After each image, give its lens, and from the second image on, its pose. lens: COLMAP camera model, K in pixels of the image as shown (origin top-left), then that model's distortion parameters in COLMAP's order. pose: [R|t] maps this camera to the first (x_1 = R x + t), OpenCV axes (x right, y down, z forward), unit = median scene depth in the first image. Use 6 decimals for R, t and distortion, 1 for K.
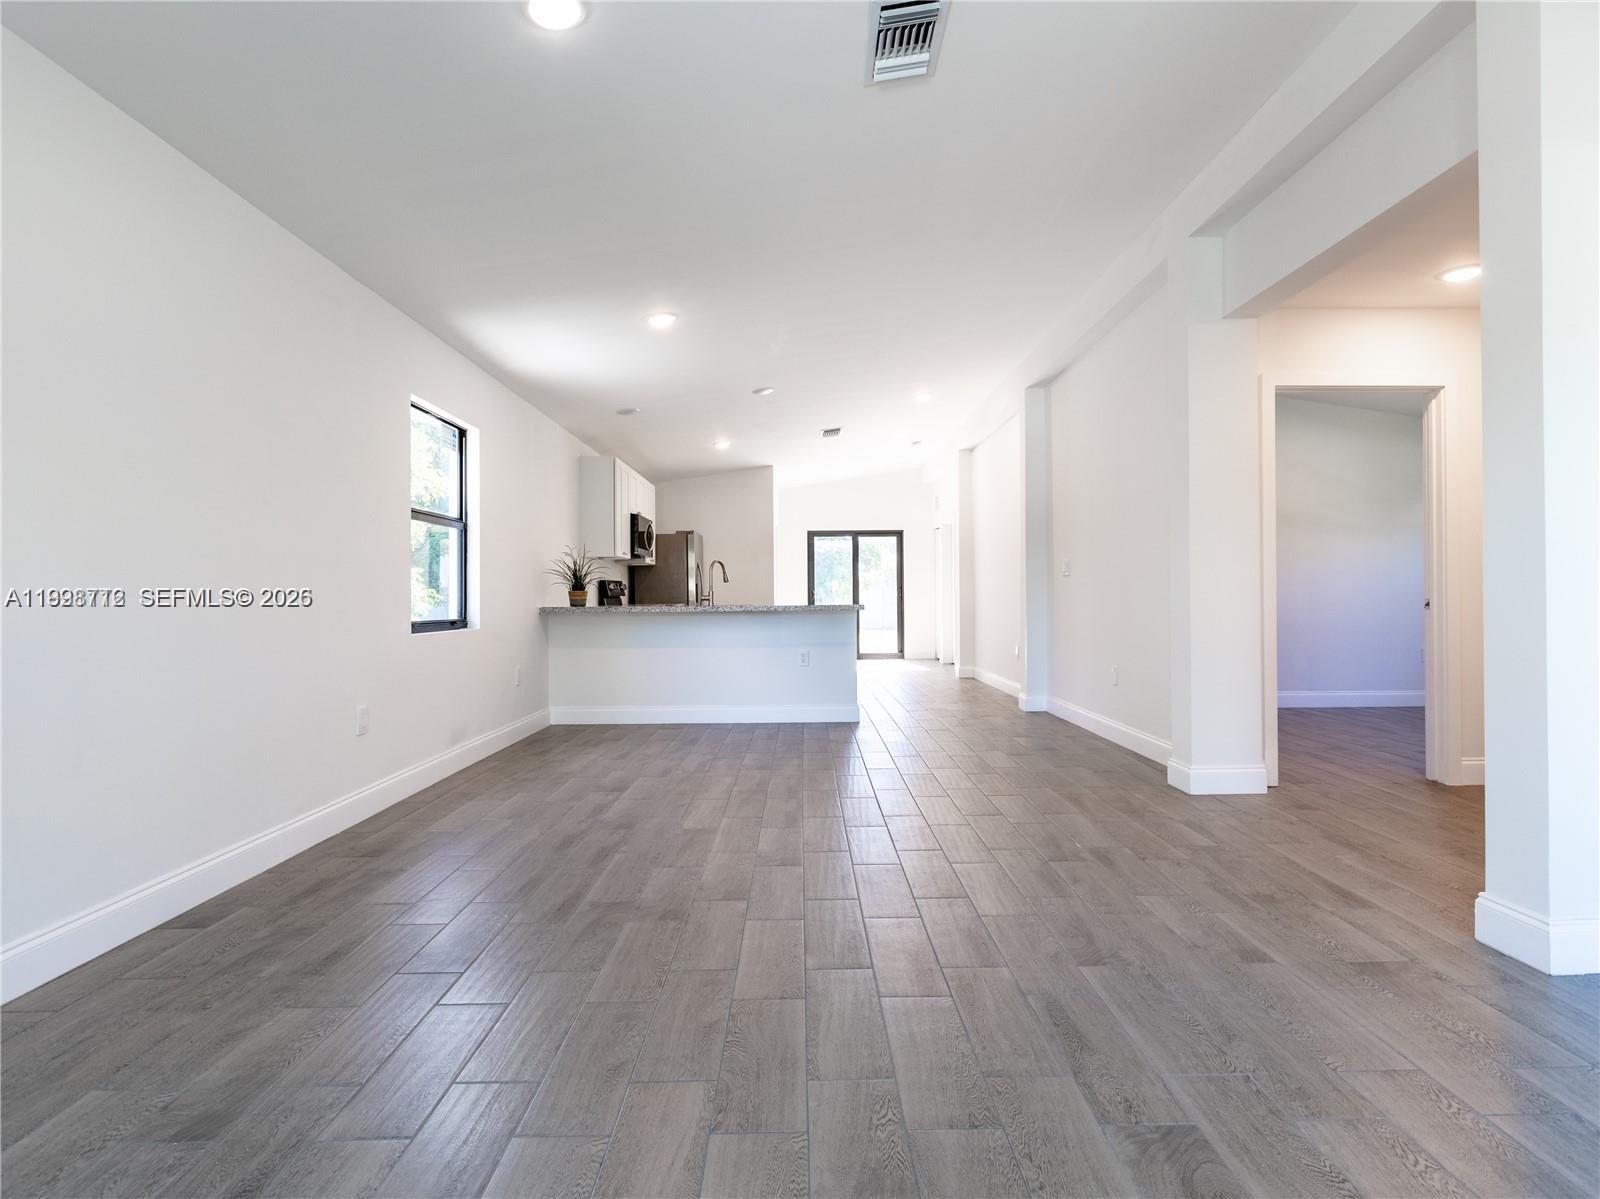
lens RADIAL K [[815.9, 0, 802.2], [0, 815.9, 600.4], [0, 0, 1]] dist [-0.003074, 0.003094]
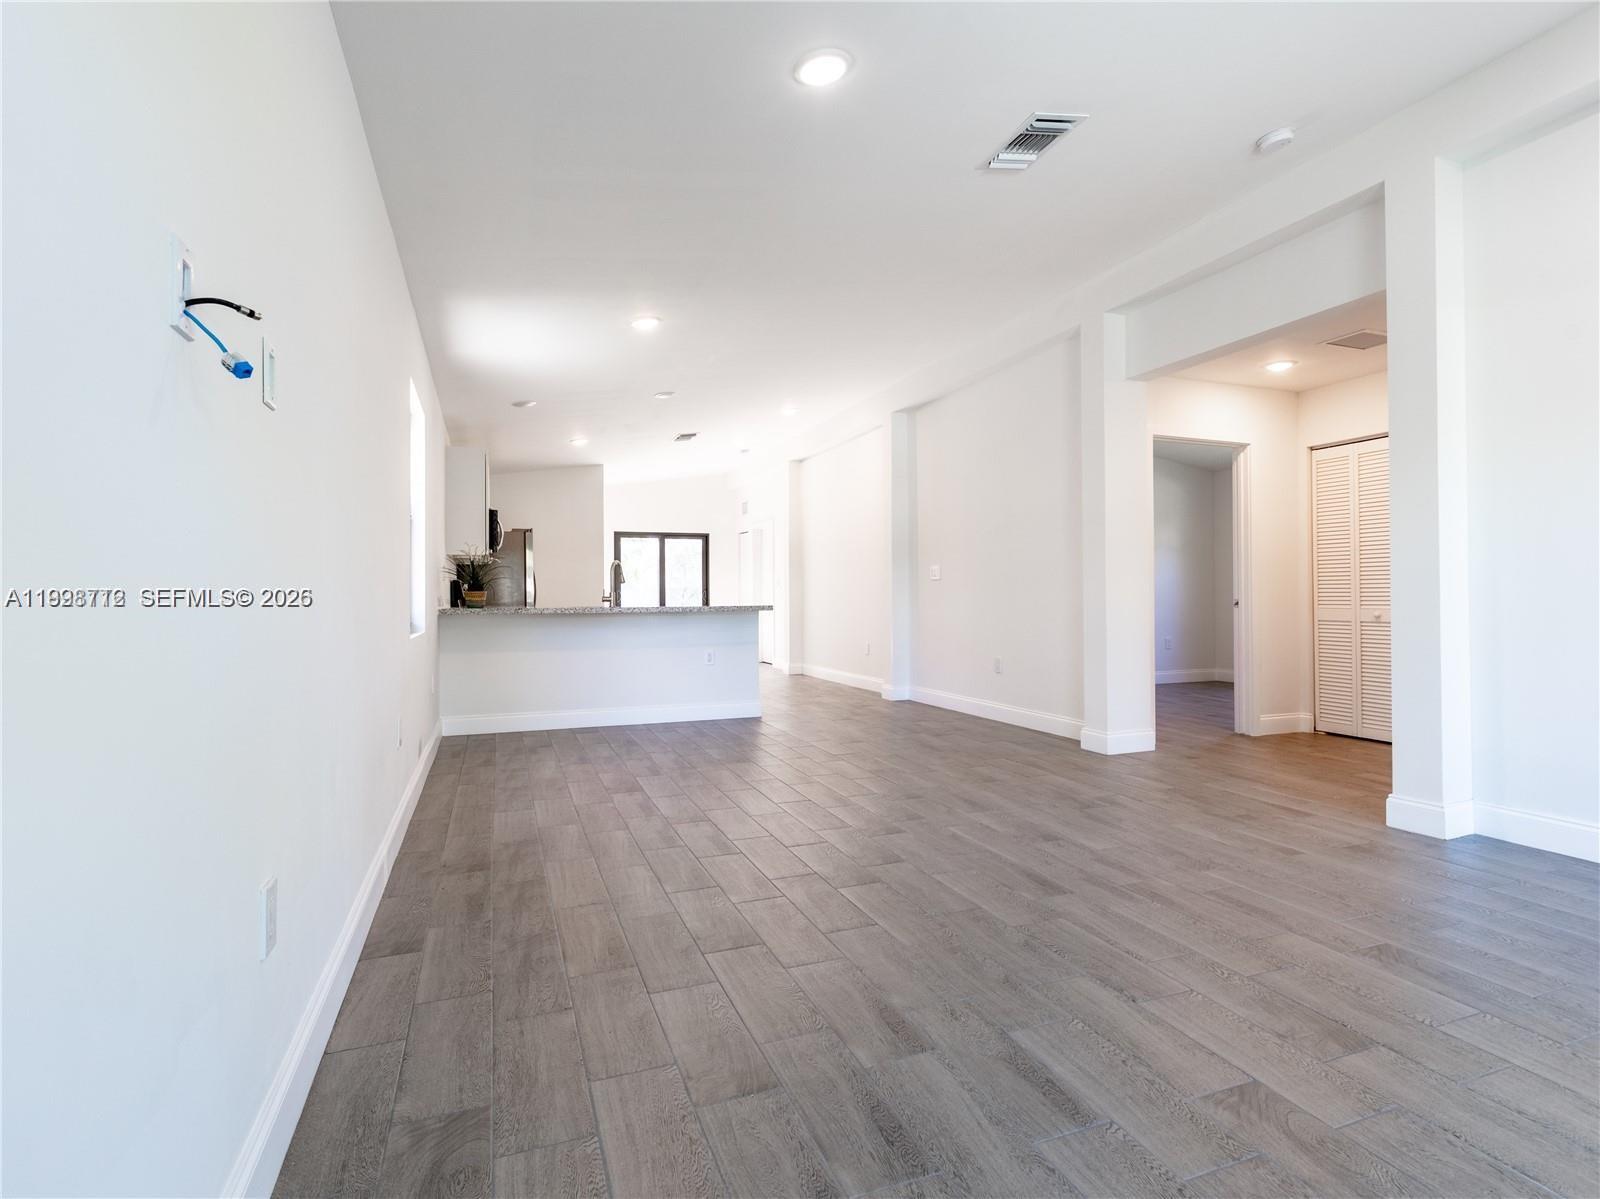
lens RADIAL K [[815.9, 0, 815.7], [0, 815.9, 594.6], [0, 0, 1]] dist [-0.003074, 0.003094]
pose [[0.936466, 0.002378, 0.350750, -0.336500], [0.001108, 0.999952, -0.009736, 0.002439], [-0.350757, 0.009506, 0.936418, -0.017689]]
